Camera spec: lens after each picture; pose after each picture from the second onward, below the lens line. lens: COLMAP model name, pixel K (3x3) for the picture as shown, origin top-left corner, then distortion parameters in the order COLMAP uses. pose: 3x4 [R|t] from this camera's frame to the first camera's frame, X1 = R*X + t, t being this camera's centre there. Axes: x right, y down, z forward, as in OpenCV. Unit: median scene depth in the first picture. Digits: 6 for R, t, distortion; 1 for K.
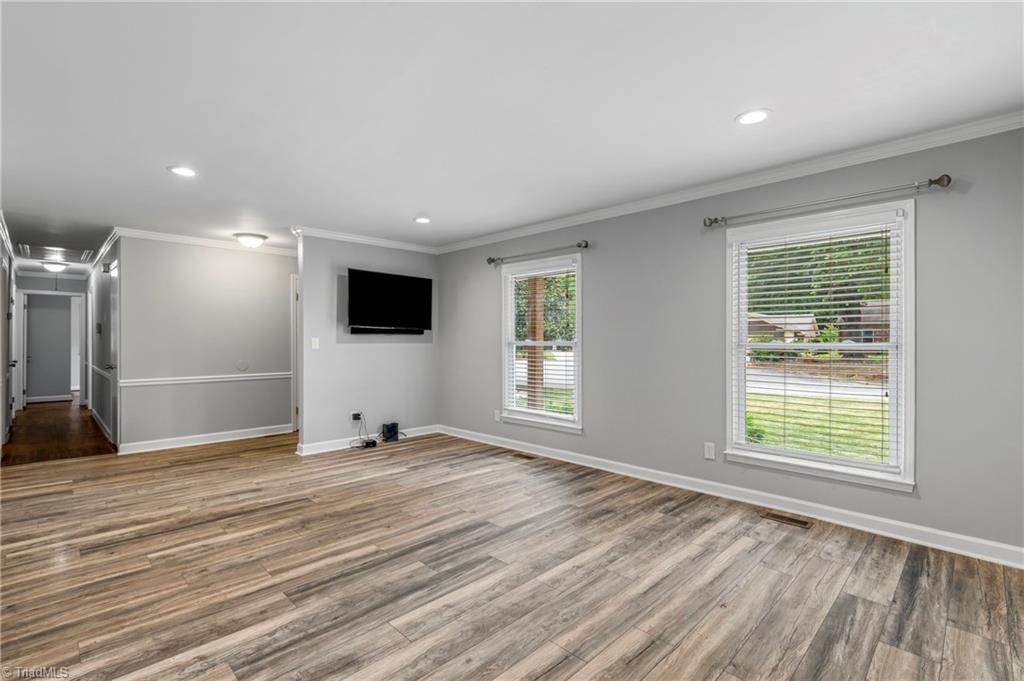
lens RADIAL K [[473.5, 0, 512.2], [0, 473.5, 334.4], [0, 0, 1]] dist [0.000852, -0.000930]
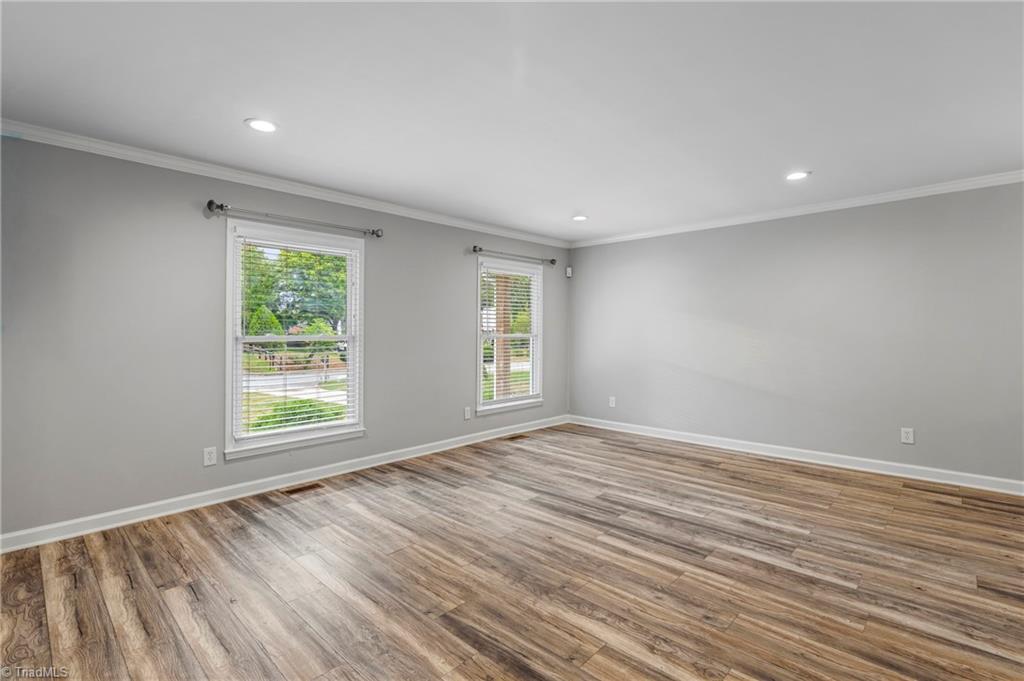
lens RADIAL K [[473.5, 0, 511.0], [0, 473.5, 341.3], [0, 0, 1]] dist [0.000852, -0.000930]
pose [[-0.023252, -0.021632, 0.999496, -1.184583], [-0.010074, 0.999720, 0.021402, 0.004701], [-0.999679, -0.009572, -0.023464, 1.111255]]
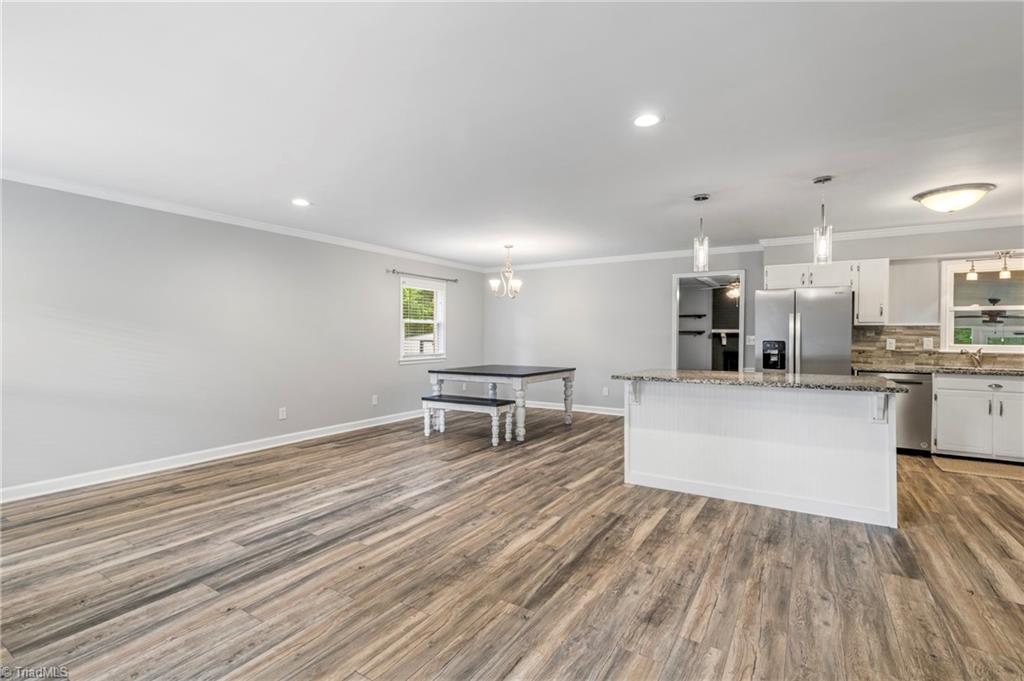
lens RADIAL K [[473.5, 0, 516.7], [0, 473.5, 338.3], [0, 0, 1]] dist [0.000852, -0.000930]
pose [[-0.973623, -0.003081, -0.228141, -0.338160], [-0.001607, 0.999977, -0.006645, 0.019442], [0.228157, -0.006103, -0.973605, 1.867457]]
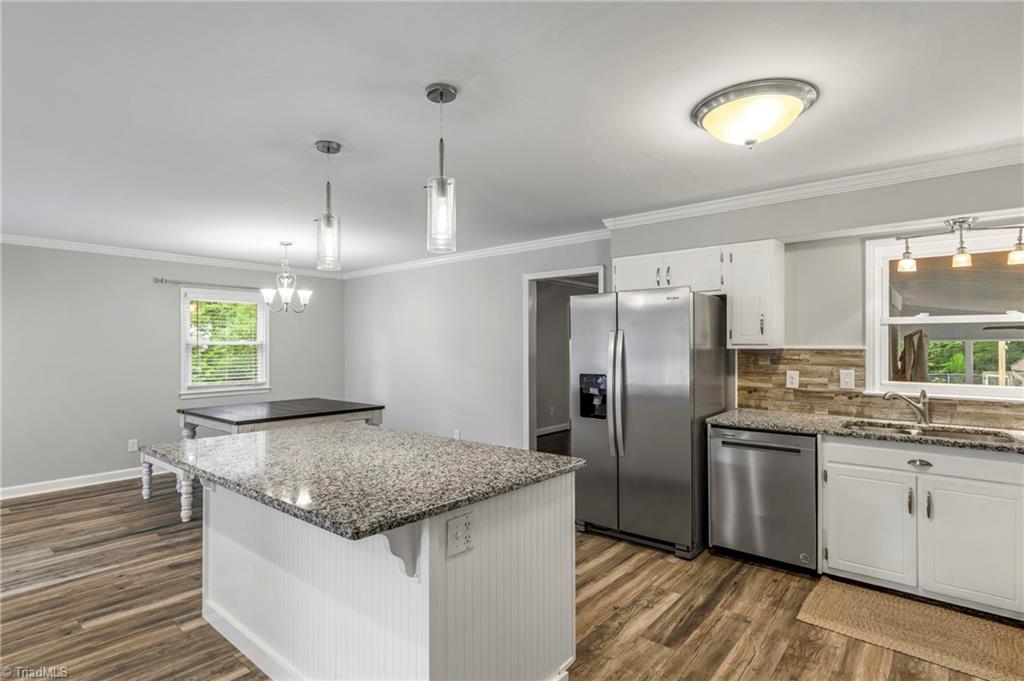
lens RADIAL K [[519.5, 0, 514.0], [0, 519.5, 341.8], [0, 0, 1]] dist [-0.004782, 0.001053]
pose [[-0.996314, 0.003335, -0.085718, -1.384713], [0.004933, 0.999818, -0.018435, -0.040770], [0.085641, -0.018789, -0.996149, 1.593896]]
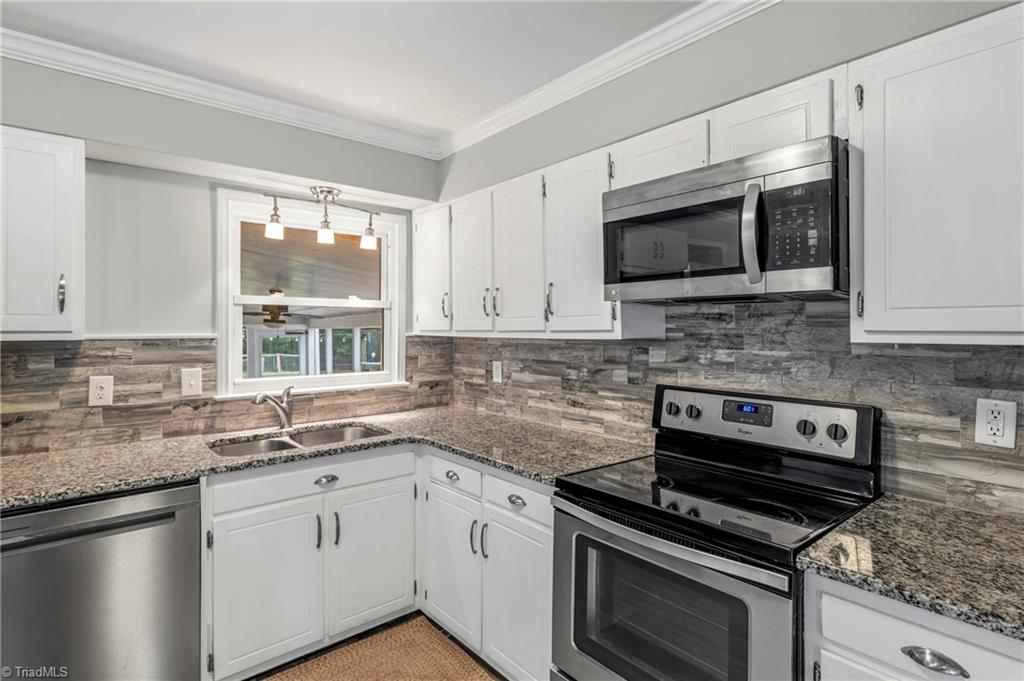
lens RADIAL K [[519.5, 0, 511.9], [0, 519.5, 326.2], [0, 0, 1]] dist [-0.004782, 0.001053]
pose [[-0.085784, -0.001991, -0.996312, -1.471221], [0.017374, 0.999843, -0.003494, -0.048644], [0.996162, -0.017610, -0.085736, 1.066260]]
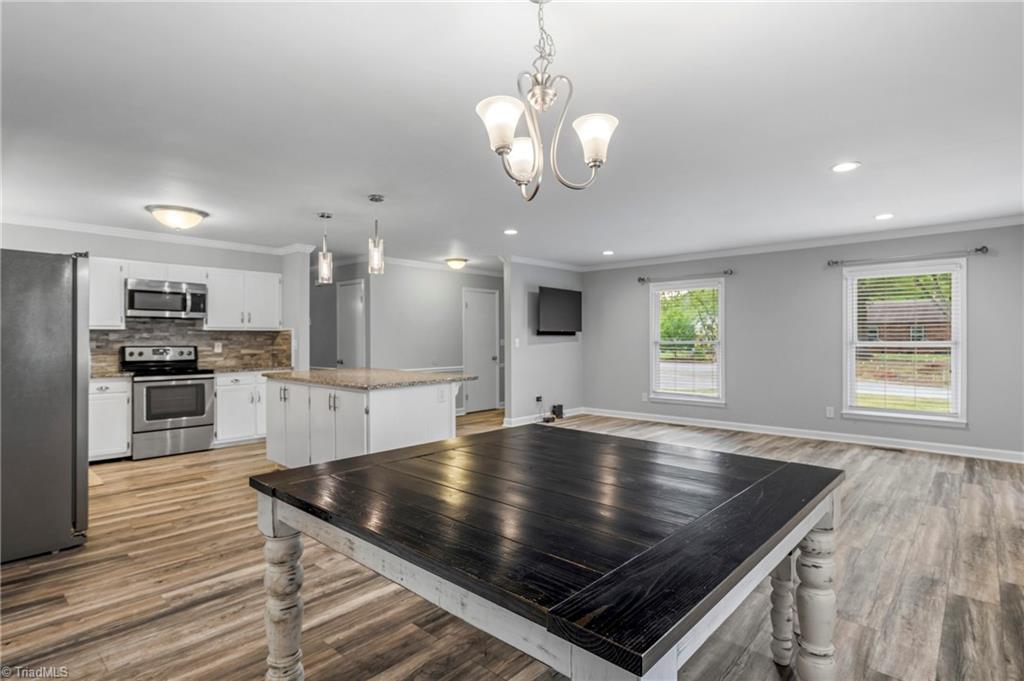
lens RADIAL K [[519.5, 0, 508.3], [0, 519.5, 334.6], [0, 0, 1]] dist [-0.004782, 0.001053]
pose [[0.999040, -0.002337, 0.043739, -0.847689], [0.002162, 0.999989, 0.004047, -0.017072], [-0.043748, -0.003949, 0.999035, -0.764026]]
